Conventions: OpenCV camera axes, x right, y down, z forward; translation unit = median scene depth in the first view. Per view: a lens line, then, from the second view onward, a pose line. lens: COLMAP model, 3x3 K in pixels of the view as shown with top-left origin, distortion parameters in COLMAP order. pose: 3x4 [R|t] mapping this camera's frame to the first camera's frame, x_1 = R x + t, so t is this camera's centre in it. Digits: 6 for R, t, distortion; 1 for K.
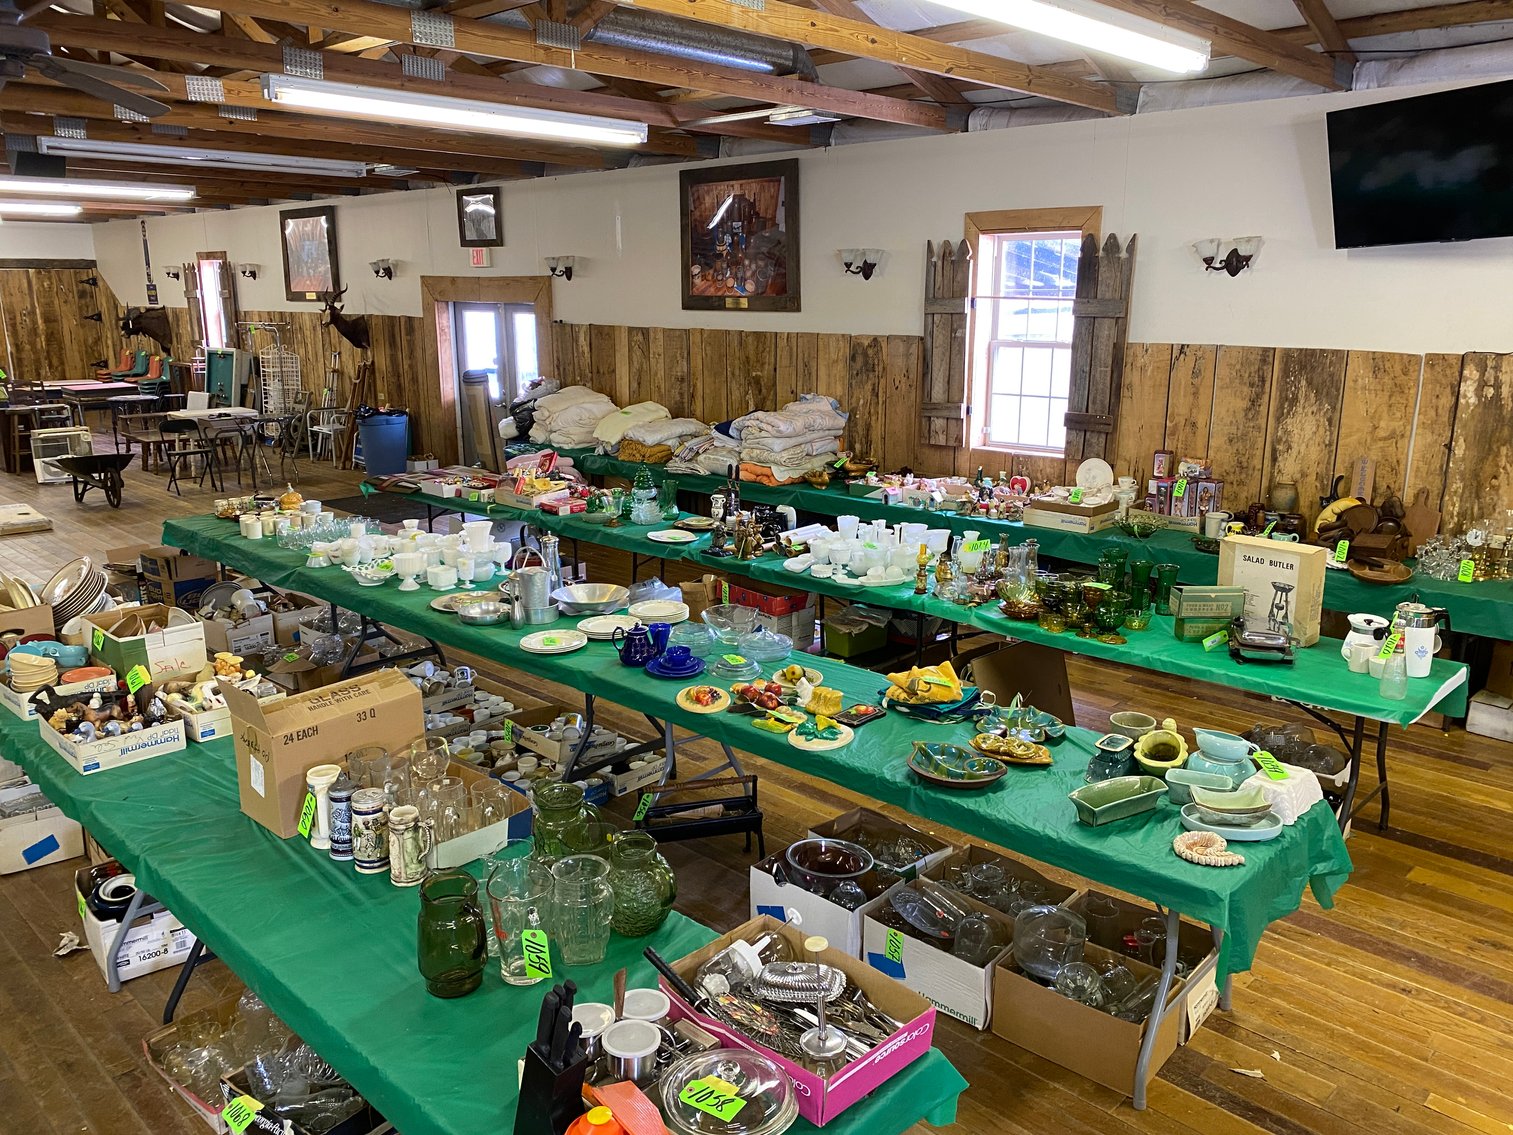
lens RADIAL K [[1151.1, 0, 758.9], [0, 1151.1, 562.4], [0, 0, 1]] dist [0.003958, -0.001012]
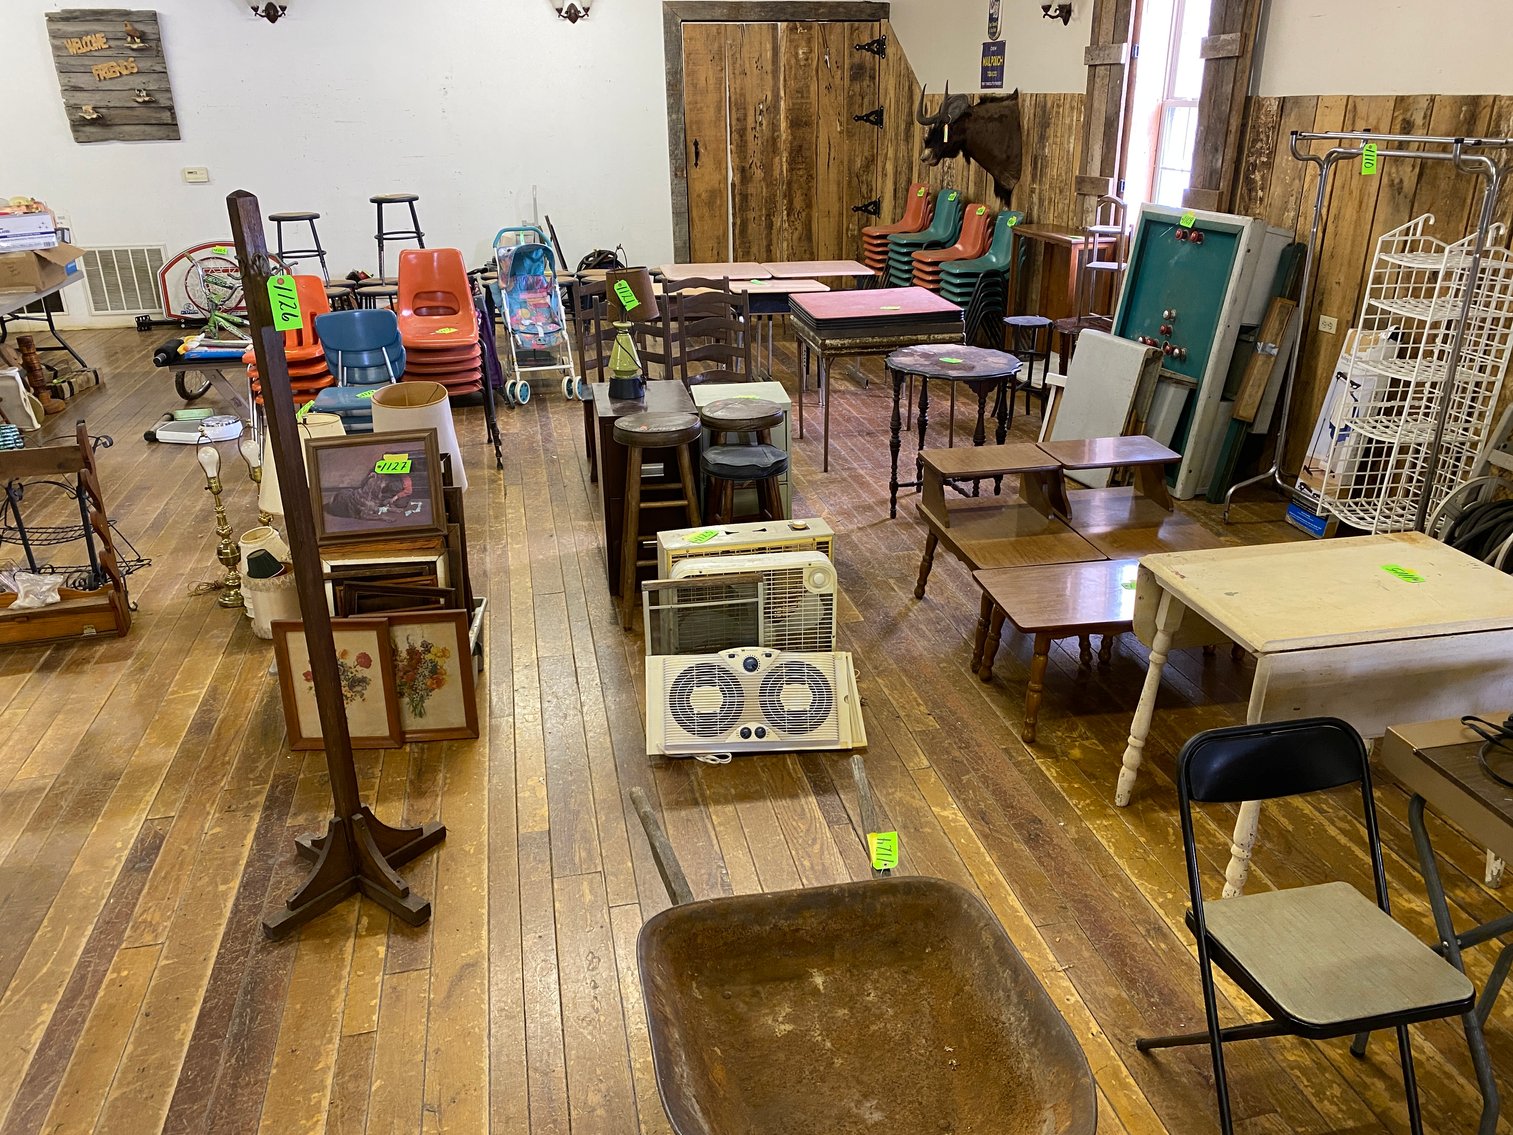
lens RADIAL K [[1151.1, 0, 758.3], [0, 1151.1, 570.0], [0, 0, 1]] dist [0.003958, -0.001012]
pose [[0.829933, 0.206646, -0.518178, -0.309294], [-0.120061, 0.973260, 0.195835, -0.110113], [0.544790, -0.100317, 0.832551, 0.521395]]
